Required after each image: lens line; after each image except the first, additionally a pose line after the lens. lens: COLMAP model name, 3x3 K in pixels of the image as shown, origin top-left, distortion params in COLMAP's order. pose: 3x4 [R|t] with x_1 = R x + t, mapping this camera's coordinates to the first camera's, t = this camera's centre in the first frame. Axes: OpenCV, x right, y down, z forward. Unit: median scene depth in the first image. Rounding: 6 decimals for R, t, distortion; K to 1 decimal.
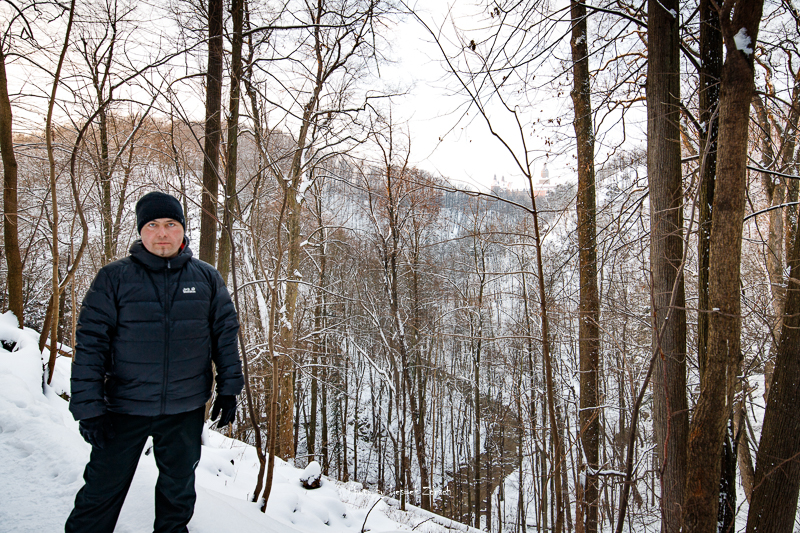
lens RADIAL K [[590.0, 0, 400.0], [0, 590.0, 266.5], [0, 0, 1]] dist [0.004932, -0.000703]
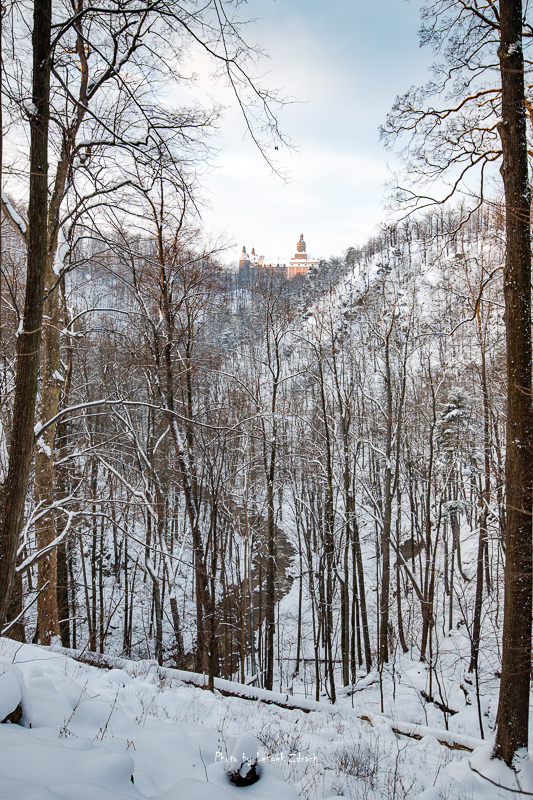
lens RADIAL K [[684.9, 0, 266.5], [0, 684.9, 400.0], [0, 0, 1]] dist [0.000957, 0.006234]
pose [[0.976671, -0.018043, 0.213981, -0.075948], [0.003793, 0.997758, 0.066819, -0.009540], [-0.214707, -0.064448, 0.974550, 0.109367]]
